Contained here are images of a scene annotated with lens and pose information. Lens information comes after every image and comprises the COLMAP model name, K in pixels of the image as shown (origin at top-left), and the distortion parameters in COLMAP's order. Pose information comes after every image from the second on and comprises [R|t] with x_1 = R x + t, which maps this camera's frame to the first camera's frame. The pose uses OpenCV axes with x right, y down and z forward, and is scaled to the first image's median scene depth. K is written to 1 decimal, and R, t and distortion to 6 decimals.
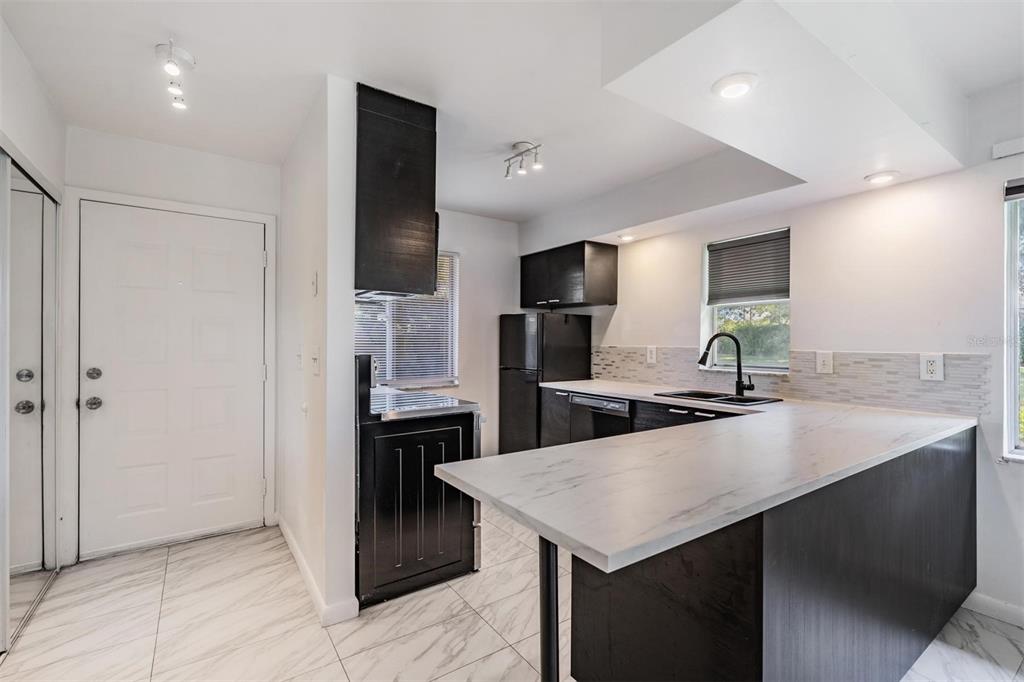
lens RADIAL K [[454.7, 0, 512.8], [0, 454.7, 340.8], [0, 0, 1]] dist [0.008670, -0.003378]
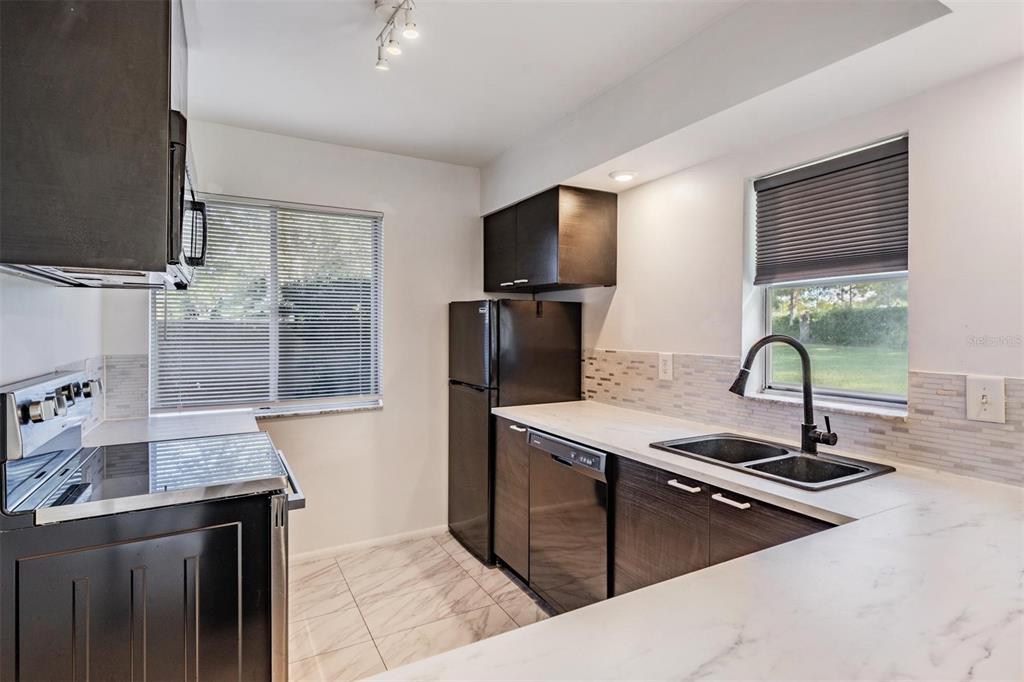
lens RADIAL K [[514.2, 0, 512.6], [0, 514.2, 327.7], [0, 0, 1]] dist [0.004828, 0.000520]
pose [[0.994931, -0.003779, -0.100484, 0.206522], [0.003796, 0.999993, -0.000013, -0.027633], [0.100483, -0.000368, 0.994939, 0.351364]]
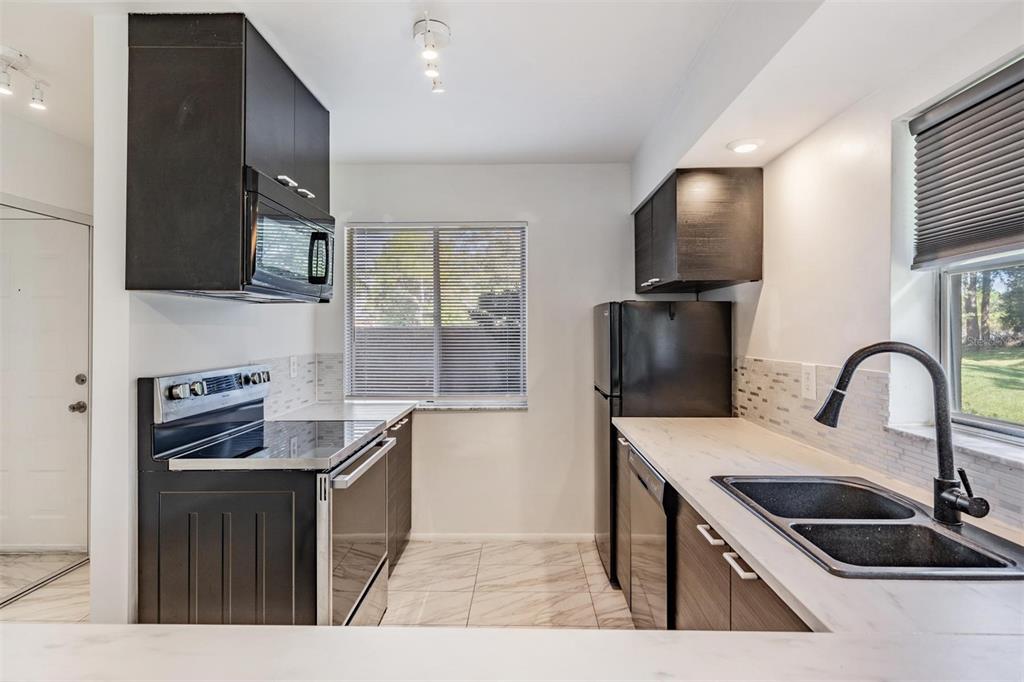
lens RADIAL K [[514.2, 0, 512.6], [0, 514.2, 328.9], [0, 0, 1]] dist [0.004828, 0.000520]
pose [[0.810788, -0.008775, -0.585274, 0.450766], [0.007166, 0.999961, -0.005064, -0.029073], [0.585296, -0.000088, 0.810820, 0.468151]]
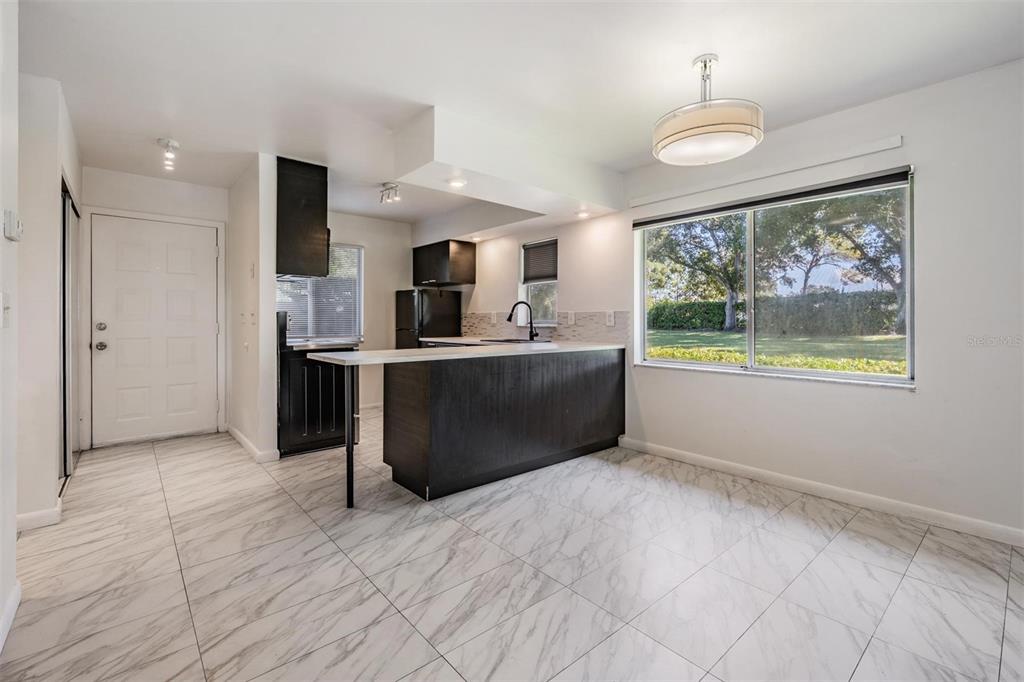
lens RADIAL K [[446.3, 0, 509.4], [0, 446.3, 320.3], [0, 0, 1]] dist [0.011688, -0.001639]
pose [[0.994899, -0.004287, 0.100789, 0.255045], [0.004145, 0.999990, 0.001615, 0.045392], [-0.100795, -0.001189, 0.994906, -0.553301]]
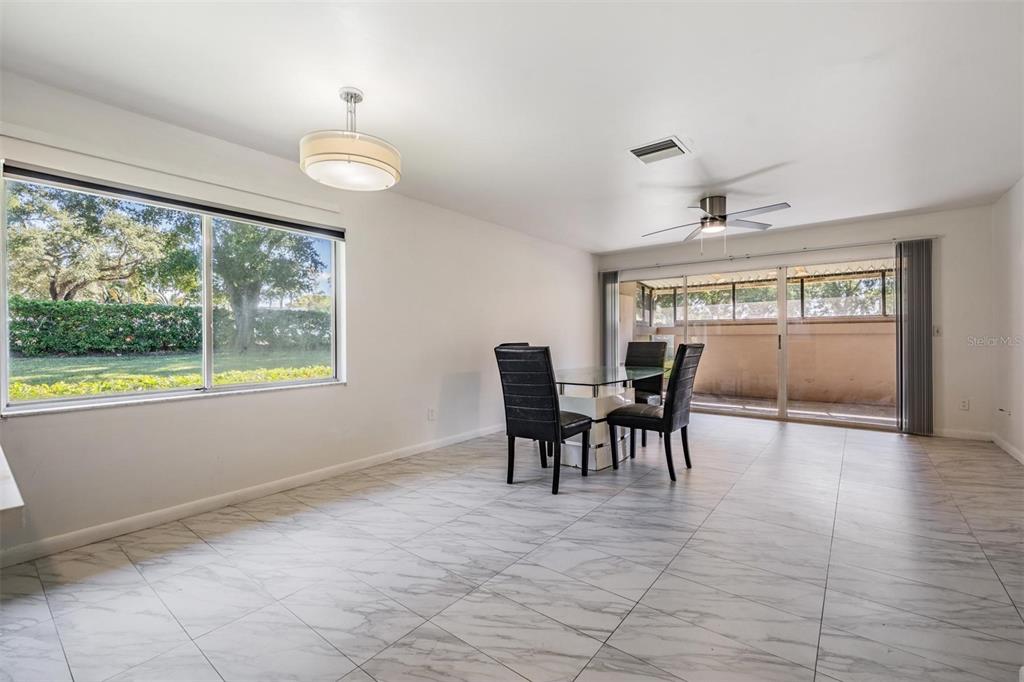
lens RADIAL K [[446.3, 0, 503.4], [0, 446.3, 343.4], [0, 0, 1]] dist [0.011688, -0.001639]
pose [[-0.280149, -0.018248, 0.959783, -0.179014], [0.001465, 0.999810, 0.019436, 0.046358], [-0.959956, 0.006851, -0.280069, 0.114985]]
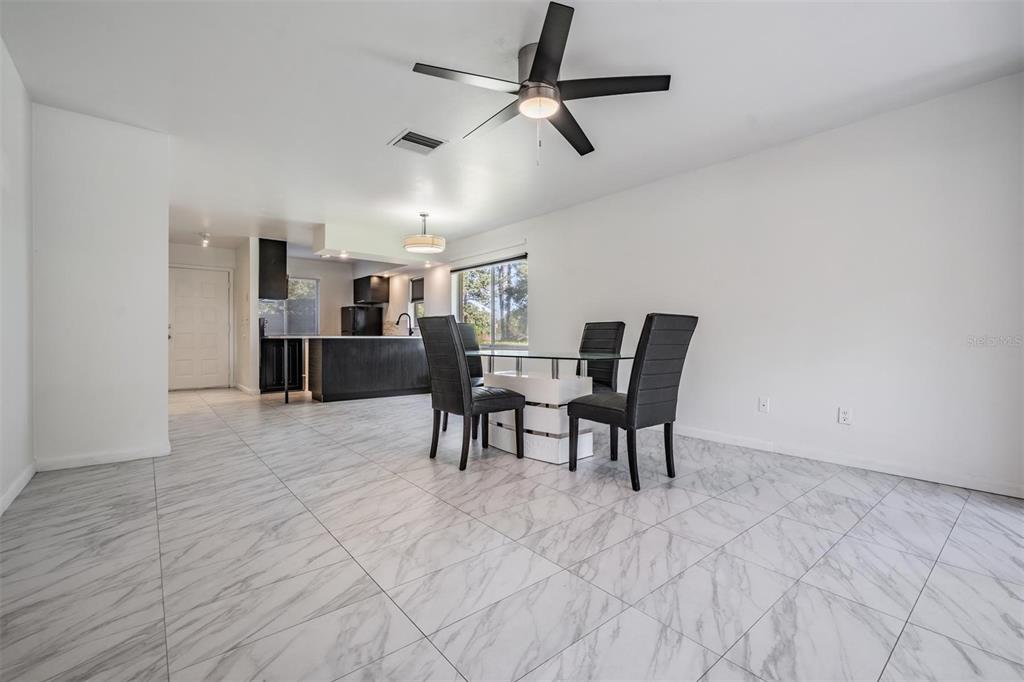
lens RADIAL K [[454.7, 0, 512.3], [0, 454.7, 335.5], [0, 0, 1]] dist [0.008670, -0.003378]
pose [[0.997520, -0.005989, 0.070127, 0.900882], [0.006461, 0.999958, -0.006493, 0.135777], [-0.070085, 0.006930, 0.997517, -1.744107]]
